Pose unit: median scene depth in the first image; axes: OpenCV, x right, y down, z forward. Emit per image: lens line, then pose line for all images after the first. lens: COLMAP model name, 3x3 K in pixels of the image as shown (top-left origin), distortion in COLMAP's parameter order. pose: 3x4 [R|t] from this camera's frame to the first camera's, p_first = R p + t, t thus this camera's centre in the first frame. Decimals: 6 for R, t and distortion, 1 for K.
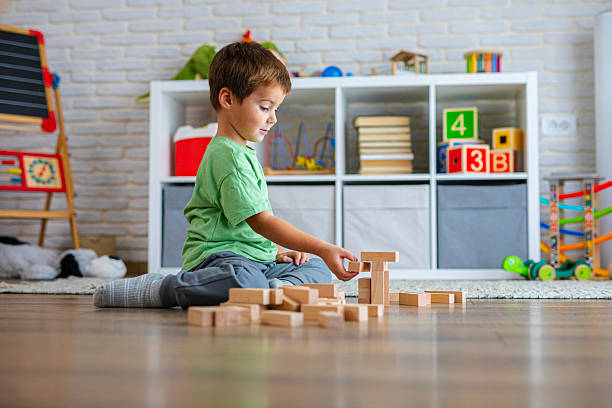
lens RADIAL K [[867.1, 0, 305.4], [0, 867.1, 206.7], [0, 0, 1]] dist [0.014269, 0.000000]
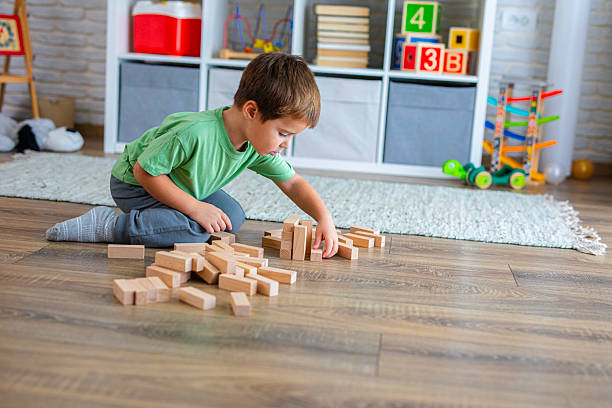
lens RADIAL K [[867.1, 0, 306.2], [0, 867.1, 206.9], [0, 0, 1]] dist [0.014269, 0.000000]
pose [[0.997790, 0.058862, 0.030835, 0.030139], [-0.064374, 0.971313, 0.228927, -0.105066], [-0.016475, -0.230406, 0.972955, -0.022625]]
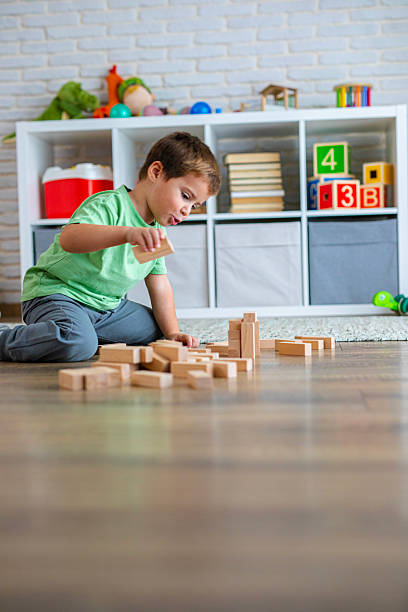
lens RADIAL K [[867.1, 0, 207.5], [0, 867.1, 308.4], [0, 0, 1]] dist [0.014269, 0.000000]
pose [[0.999249, -0.027658, 0.027142, 0.005514], [0.025069, 0.995489, 0.091510, -0.019228], [-0.029550, -0.090761, 0.995434, -0.002534]]
